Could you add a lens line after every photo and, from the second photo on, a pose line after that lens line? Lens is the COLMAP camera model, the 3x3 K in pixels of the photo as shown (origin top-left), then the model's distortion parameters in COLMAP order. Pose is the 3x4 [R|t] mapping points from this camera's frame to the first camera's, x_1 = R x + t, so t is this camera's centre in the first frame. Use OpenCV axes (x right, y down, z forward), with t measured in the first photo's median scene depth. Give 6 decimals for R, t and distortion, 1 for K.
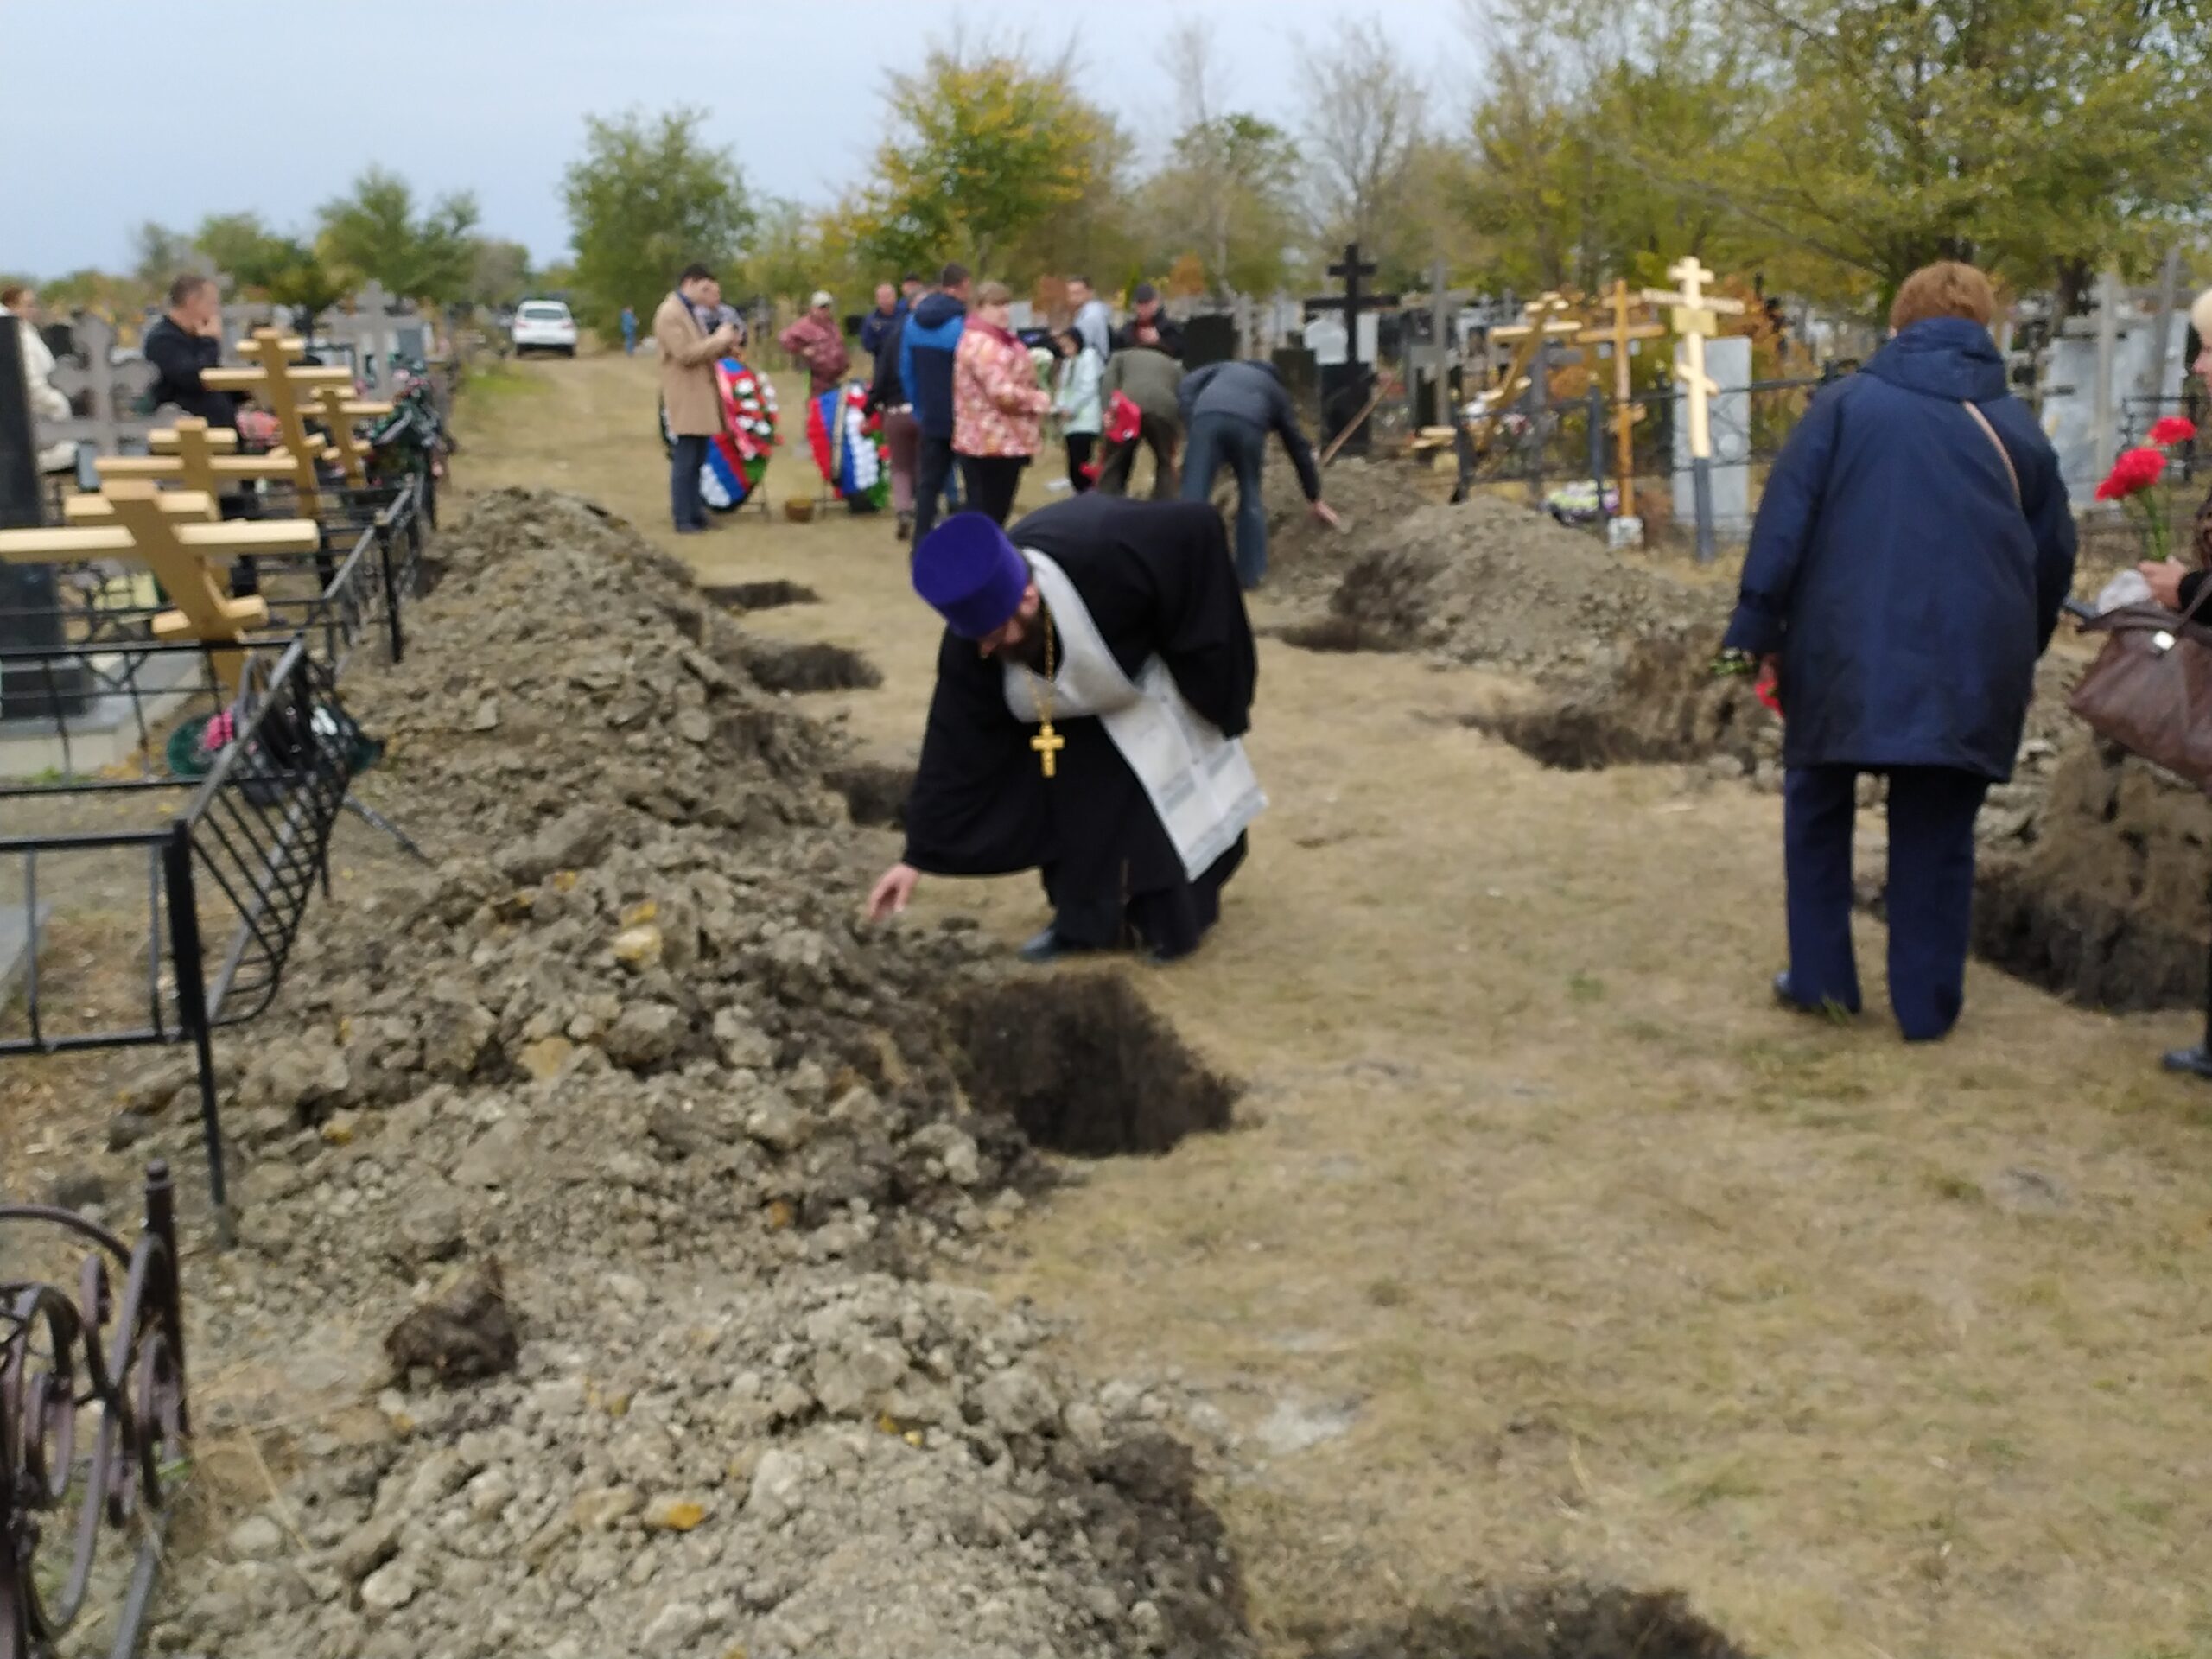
lens RADIAL K [[2262.4, 0, 1075.5], [0, 2262.4, 873.7], [0, 0, 1]] dist [0.022425, 0.038285]
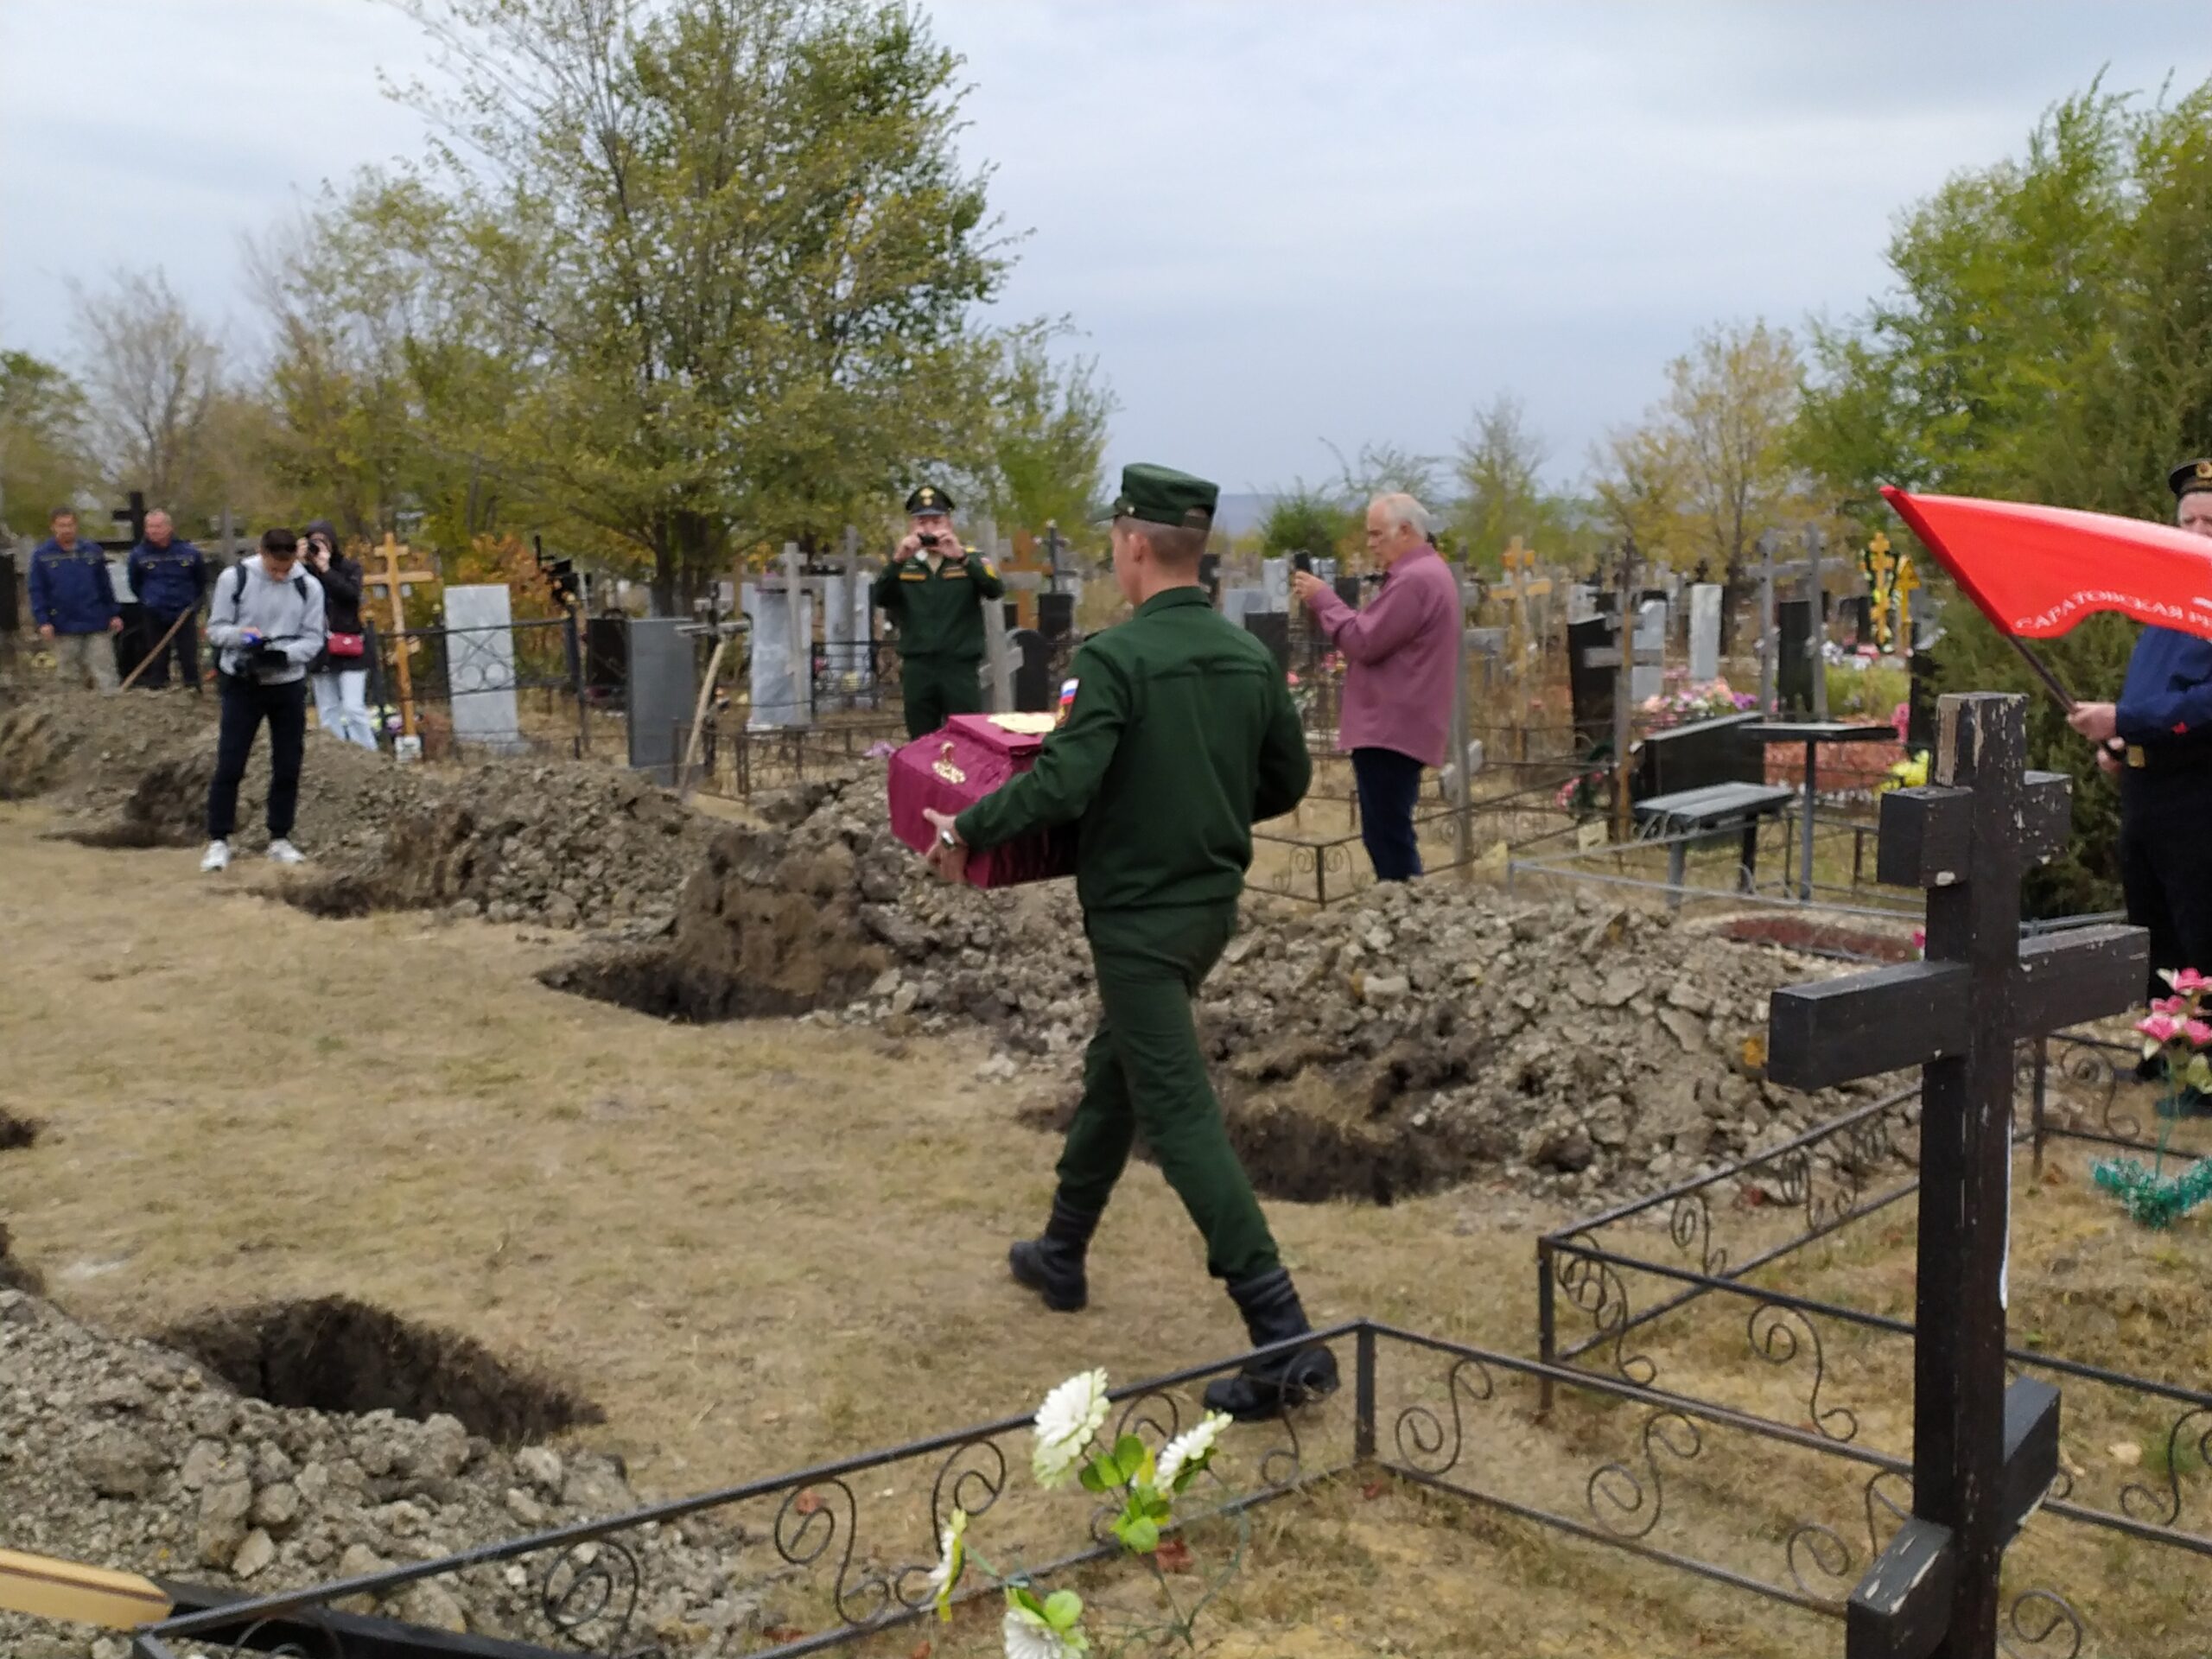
lens RADIAL K [[2286.8, 0, 1117.1], [0, 2286.8, 806.2], [0, 0, 1]] dist [0.046531, -0.005725]
pose [[0.872599, -0.029752, 0.487531, -0.018754], [0.097406, 0.988693, -0.114005, 0.078933], [-0.478627, 0.146970, 0.865631, -0.293044]]
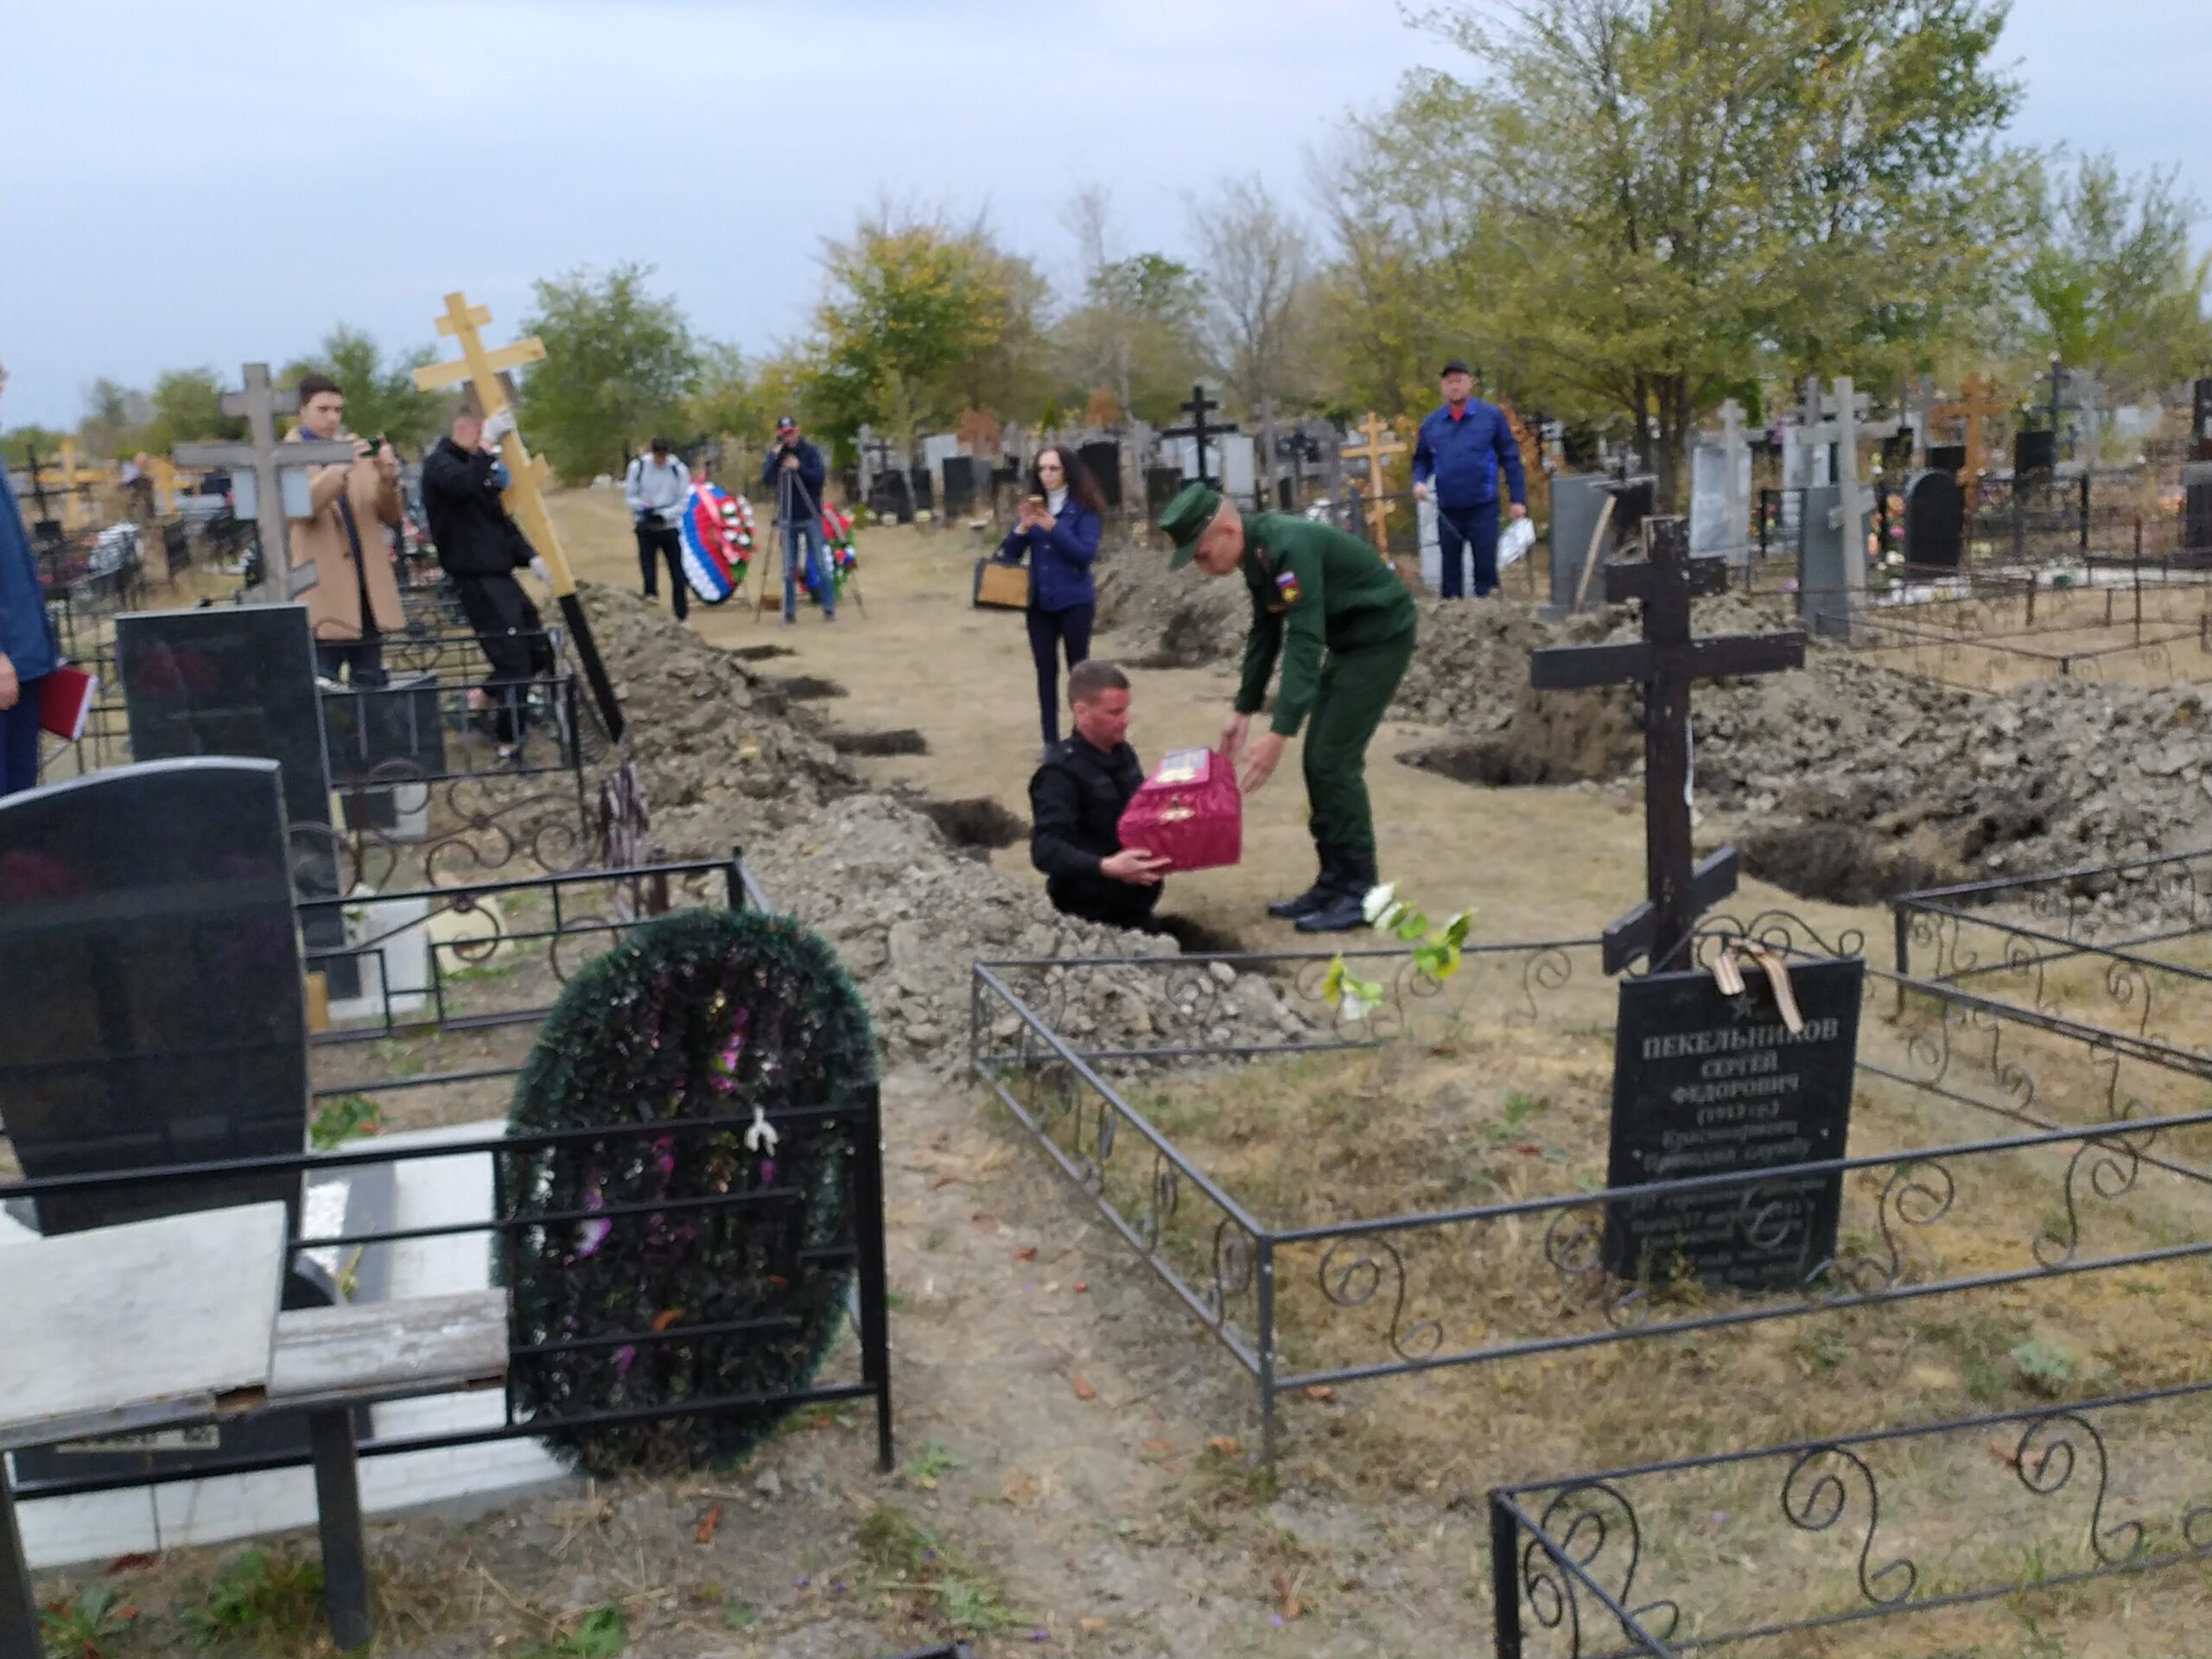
lens RADIAL K [[2273.4, 0, 1106.6], [0, 2273.4, 847.8], [0, 0, 1]] dist [0.043594, 0.012870]
pose [[0.998736, -0.033714, 0.037270, 0.032173], [0.036068, 0.997272, -0.064396, 0.153270], [-0.034998, 0.065658, 0.997228, -0.639069]]
